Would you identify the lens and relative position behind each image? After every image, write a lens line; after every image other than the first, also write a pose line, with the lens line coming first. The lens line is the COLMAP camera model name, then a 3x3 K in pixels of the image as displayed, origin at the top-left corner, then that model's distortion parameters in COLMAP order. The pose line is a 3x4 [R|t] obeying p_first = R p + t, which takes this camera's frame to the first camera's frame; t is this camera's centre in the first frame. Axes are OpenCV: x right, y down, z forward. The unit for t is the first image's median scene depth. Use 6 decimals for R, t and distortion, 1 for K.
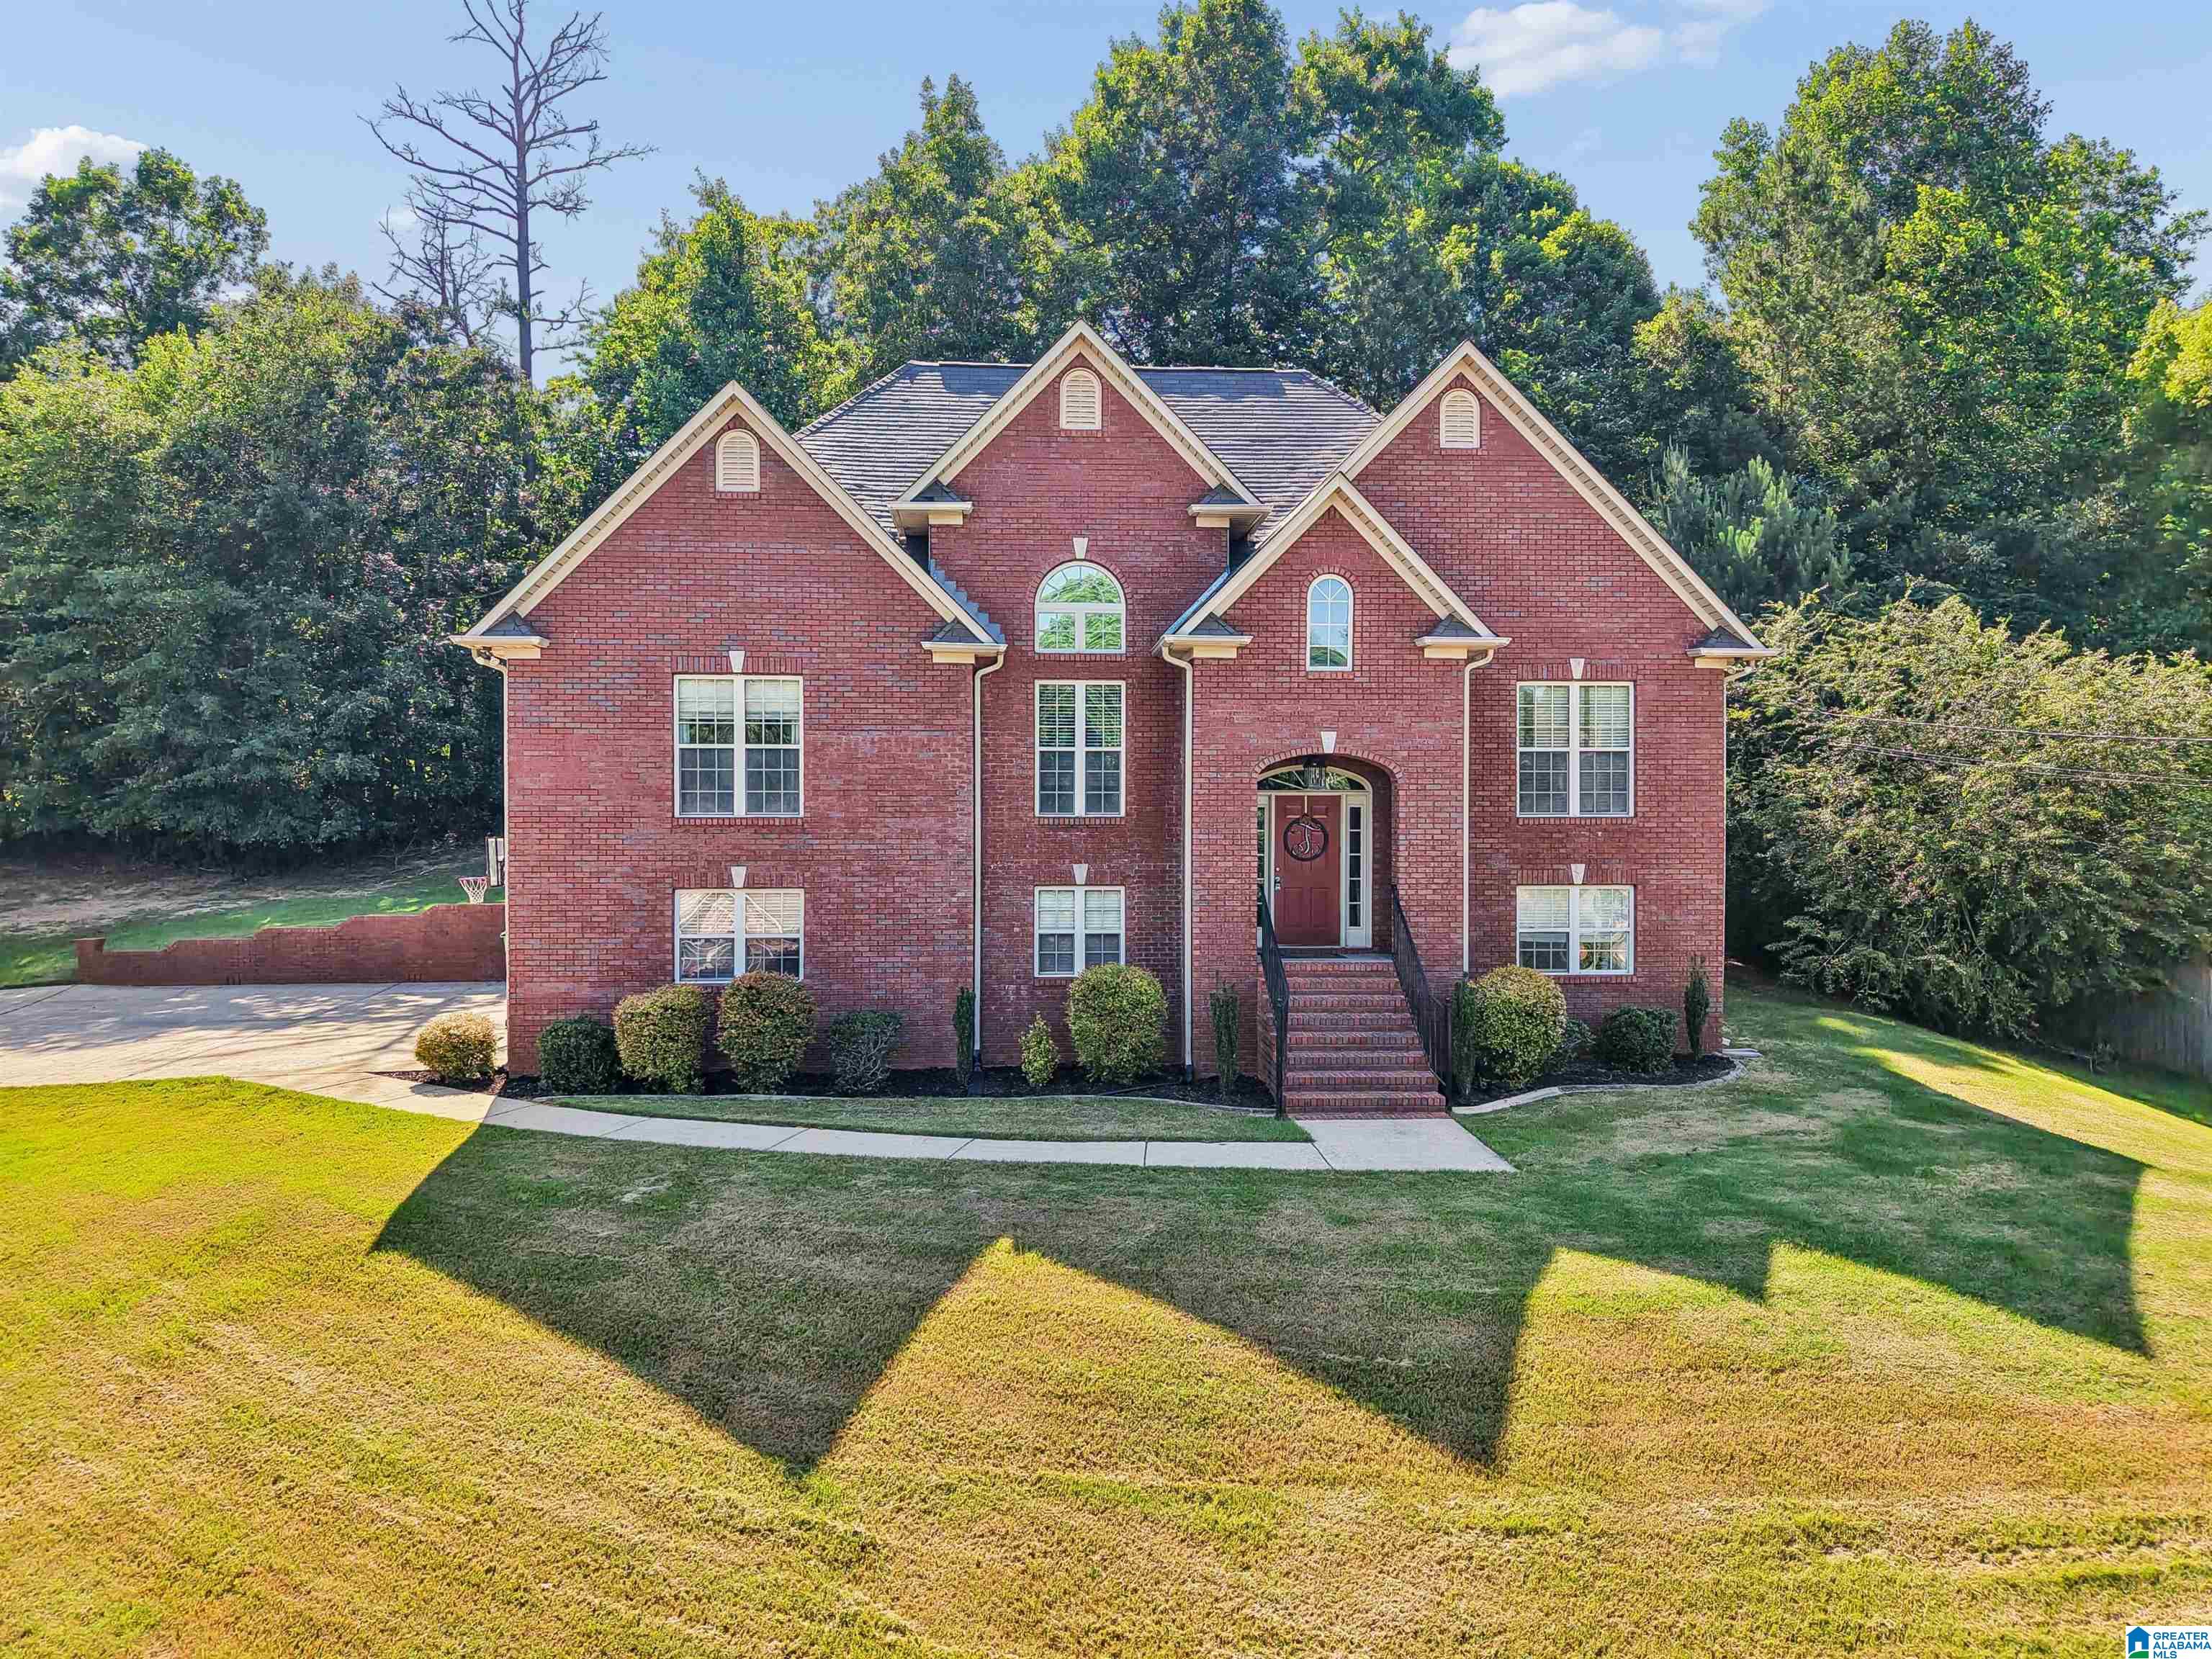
lens RADIAL K [[1543.0, 0, 1099.1], [0, 1543.0, 851.1], [0, 0, 1]] dist [0.022773, 0.003008]
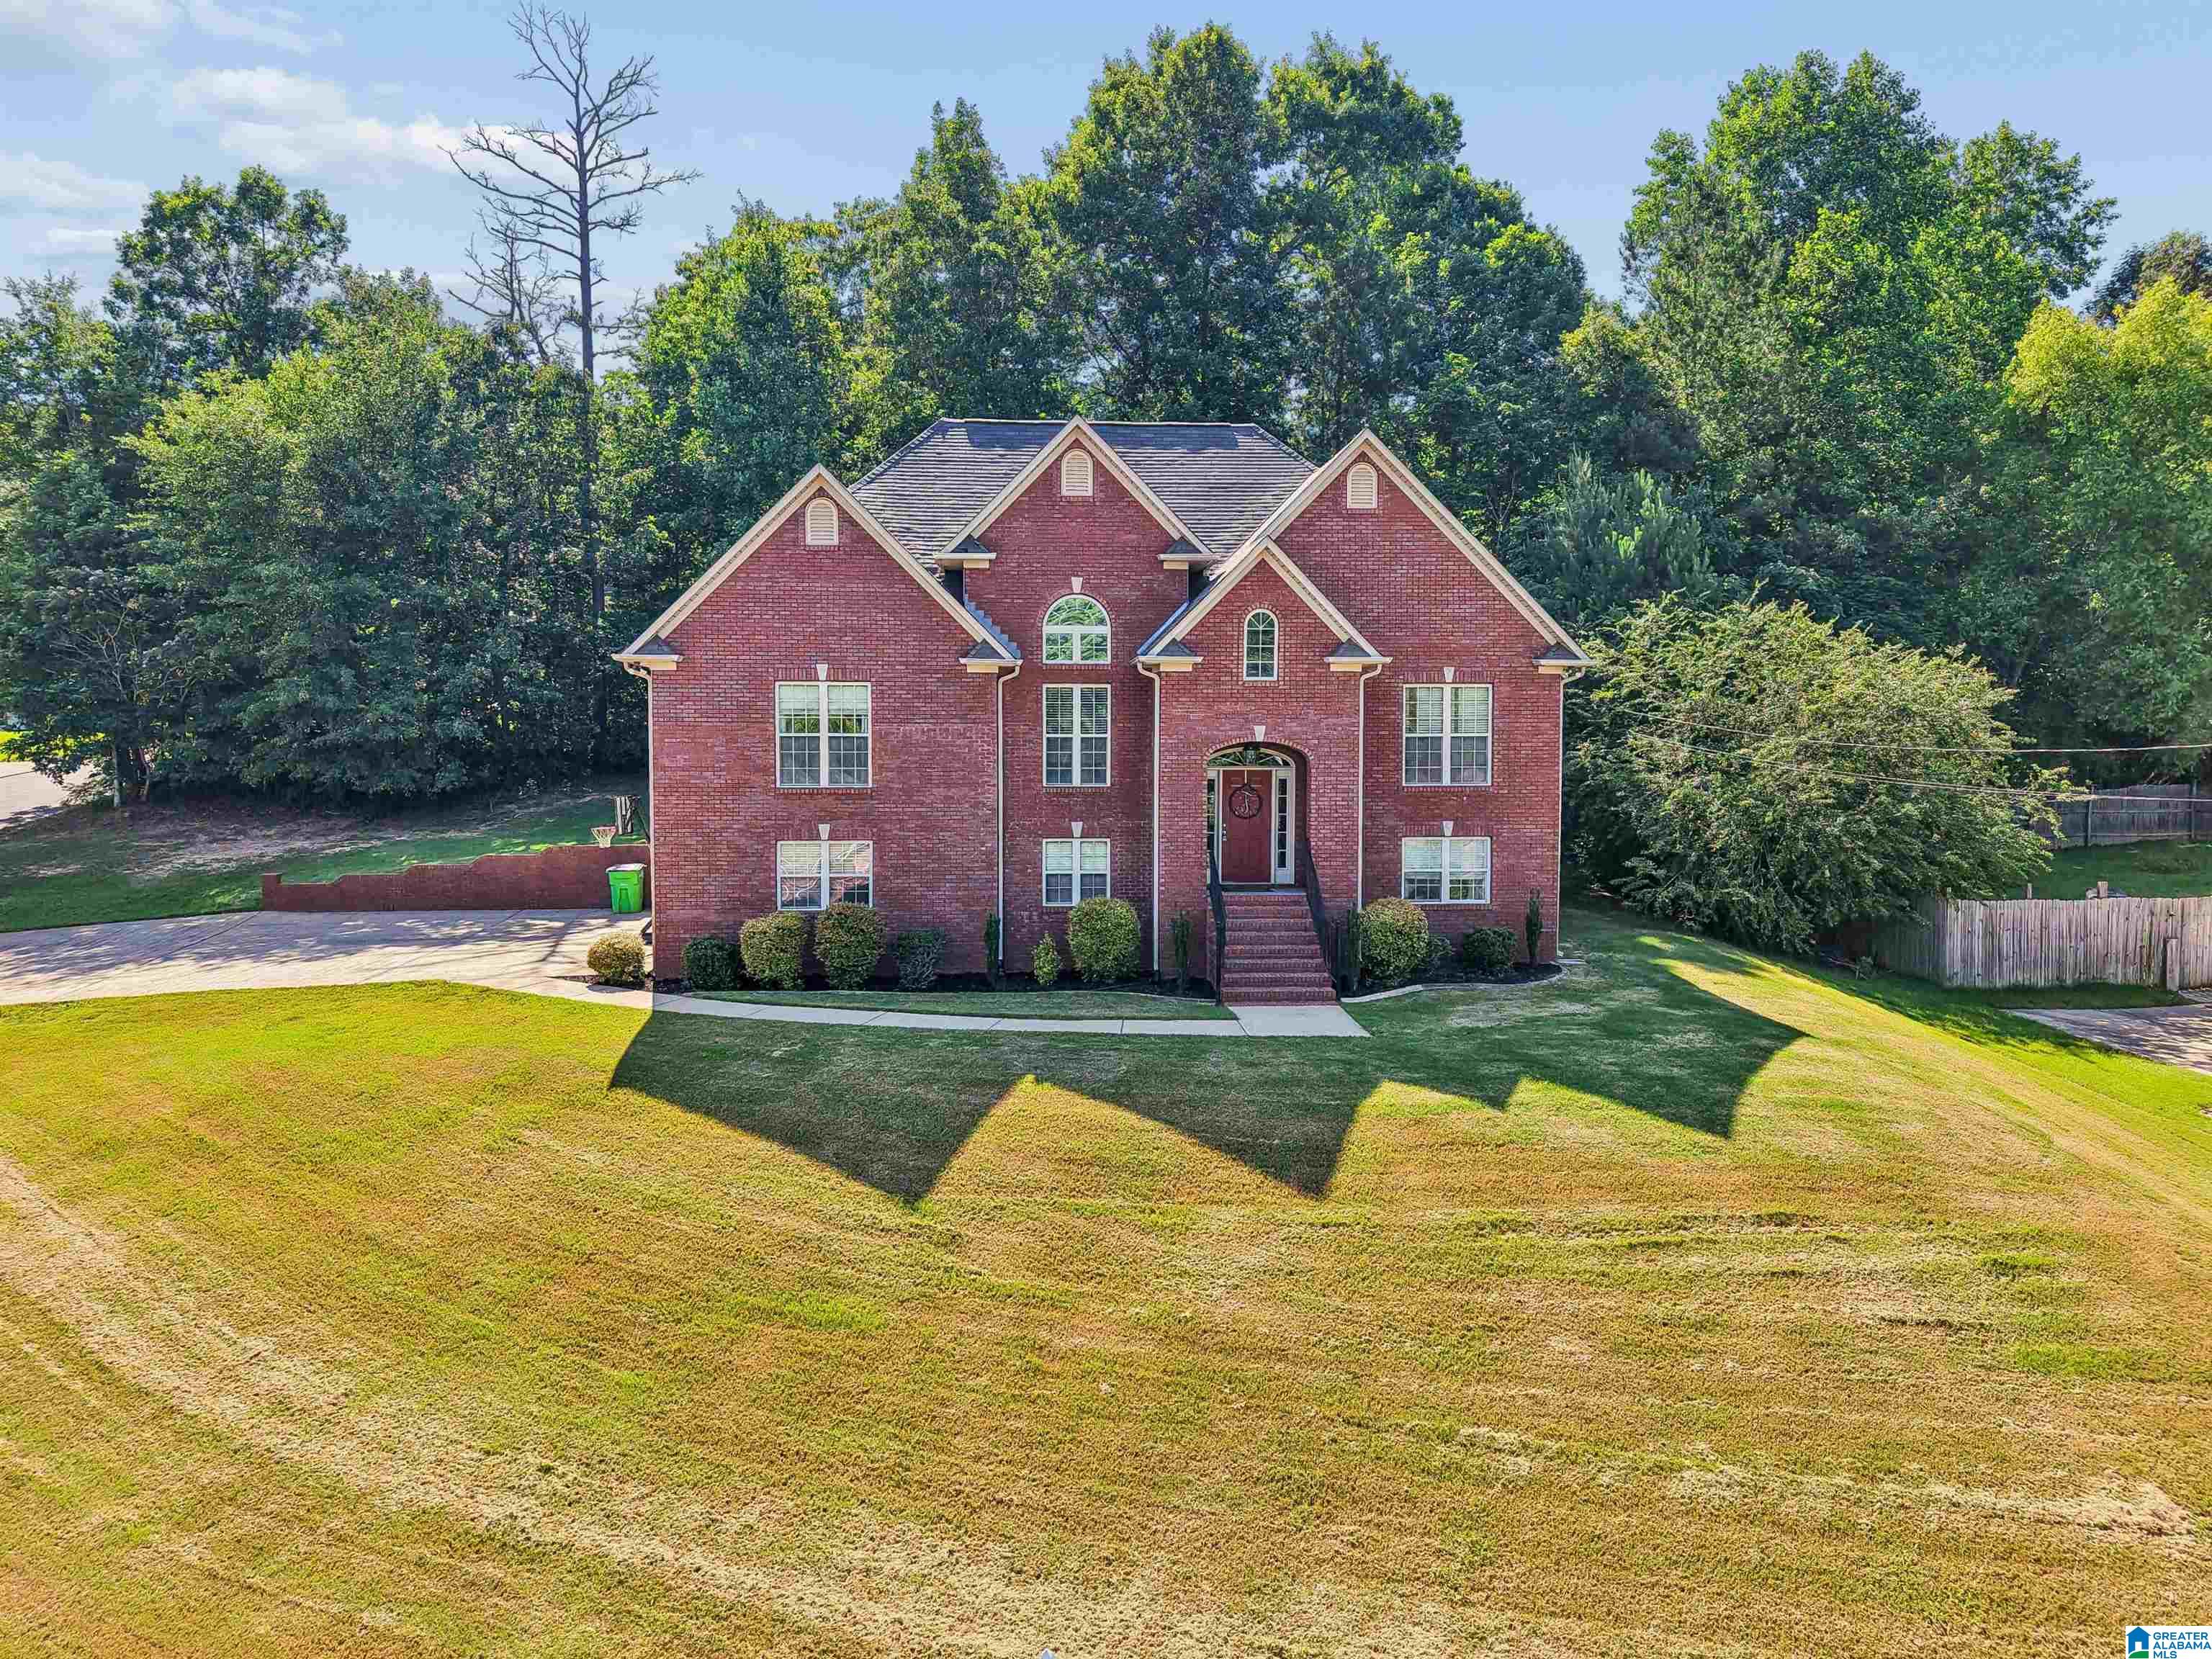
lens RADIAL K [[1553.9, 0, 1106.0], [0, 1553.9, 829.5], [0, 0, 1]] dist [0.071870, -0.067016]
pose [[0.999966, 0.000002, 0.008211, 0.001916], [-0.000297, 0.999355, 0.035913, -0.033357], [-0.008205, -0.035914, 0.999321, -0.353527]]
